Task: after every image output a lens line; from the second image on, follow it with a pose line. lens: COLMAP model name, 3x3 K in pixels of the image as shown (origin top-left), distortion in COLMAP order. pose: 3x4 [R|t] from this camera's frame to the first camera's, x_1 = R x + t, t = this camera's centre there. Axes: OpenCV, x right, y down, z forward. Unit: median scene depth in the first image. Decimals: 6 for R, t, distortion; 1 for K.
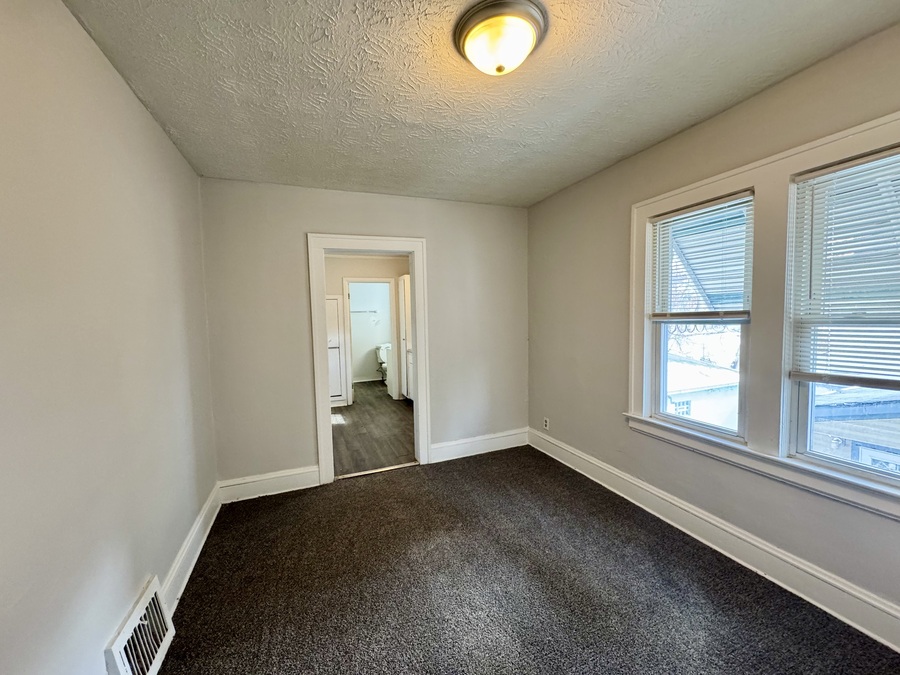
lens RADIAL K [[354.7, 0, 450.0], [0, 354.7, 337.5], [0, 0, 1]] dist [-0.001029, -0.000080]
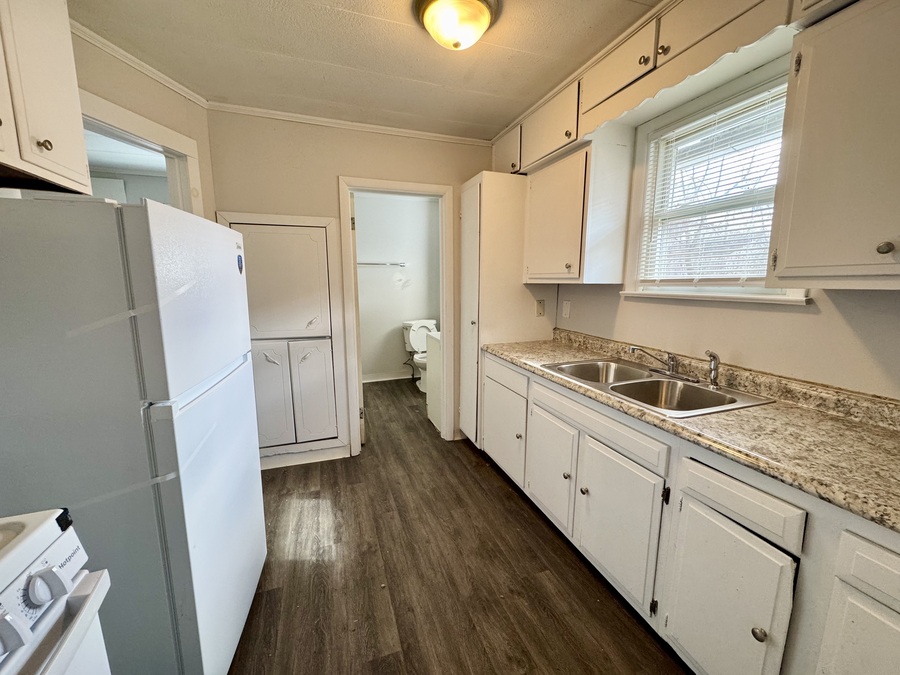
lens RADIAL K [[358.6, 0, 467.7], [0, 358.6, 334.2], [0, 0, 1]] dist [0.000246, 0.000005]
pose [[0.999446, 0.032652, 0.006440, -0.132044], [-0.033117, 0.994888, 0.095397, -0.023996], [-0.003293, -0.095557, 0.995418, 0.506542]]
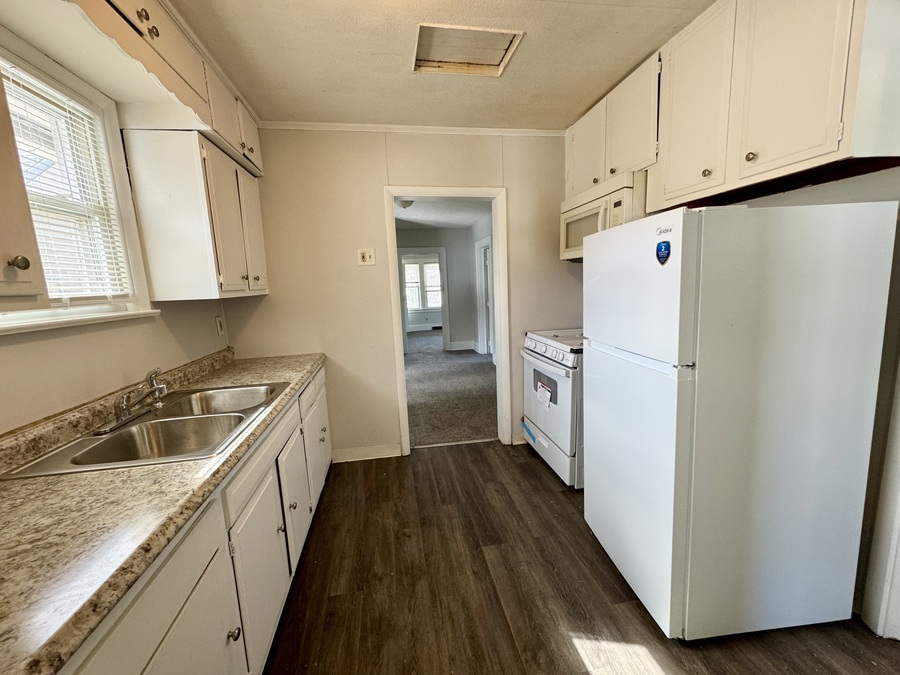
lens RADIAL K [[354.7, 0, 450.0], [0, 354.7, 337.5], [0, 0, 1]] dist [-0.001029, -0.000080]
pose [[-0.974030, 0.054691, 0.219713, -0.213455], [0.099276, 0.975296, 0.197338, -0.042827], [-0.203492, 0.214025, -0.955397, 0.955663]]
